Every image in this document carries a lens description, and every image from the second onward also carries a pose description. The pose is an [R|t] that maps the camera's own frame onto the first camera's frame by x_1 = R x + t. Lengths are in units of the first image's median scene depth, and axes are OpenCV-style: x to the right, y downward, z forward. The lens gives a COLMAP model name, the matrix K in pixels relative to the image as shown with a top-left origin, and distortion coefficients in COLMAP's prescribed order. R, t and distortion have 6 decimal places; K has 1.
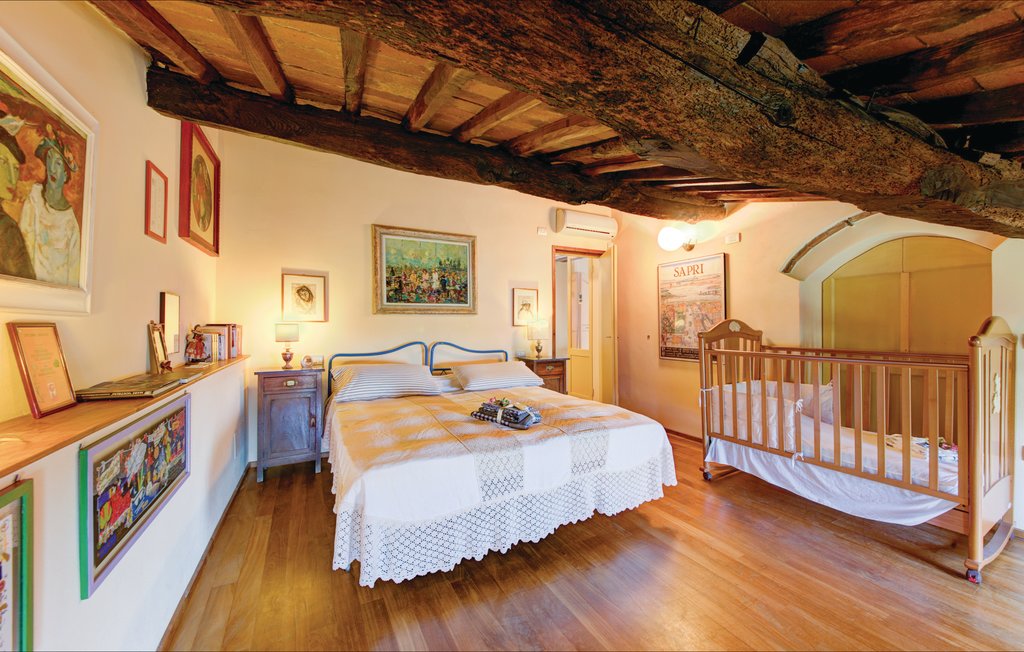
lens RADIAL K [[381.0, 0, 512.0], [0, 381.0, 326.0], [0, 0, 1]] dist [0.000150, 0.000006]
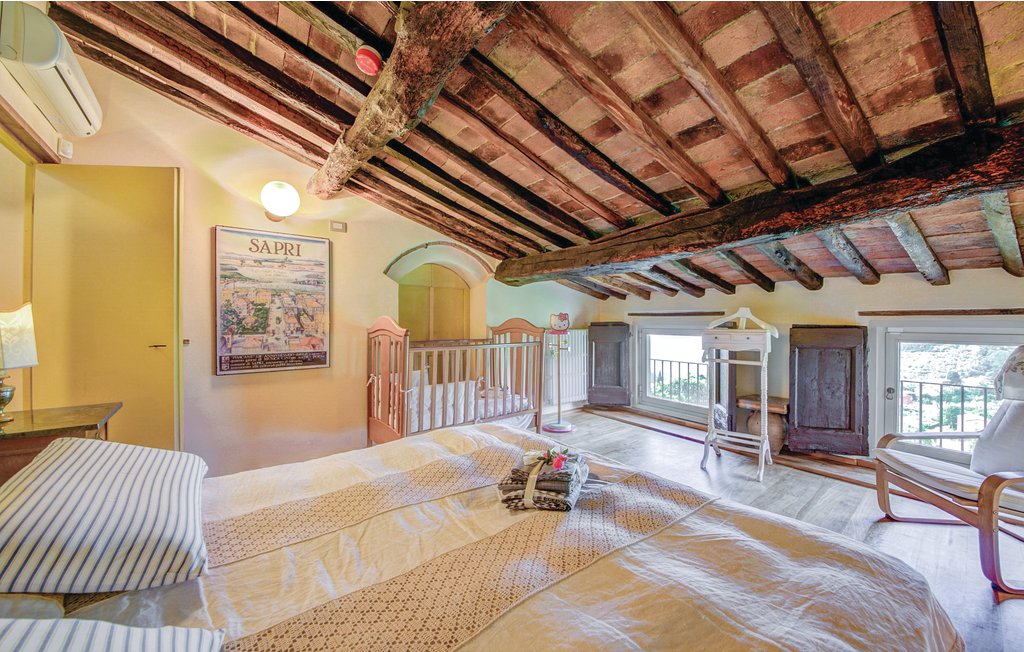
lens RADIAL K [[381.0, 0, 512.0], [0, 381.0, 326.0], [0, 0, 1]] dist [0.000150, 0.000006]
pose [[-0.198577, -0.002954, 0.980081, -0.341183], [0.004777, 0.999981, 0.003982, 0.004713], [-0.980074, 0.005473, -0.198559, 0.684431]]
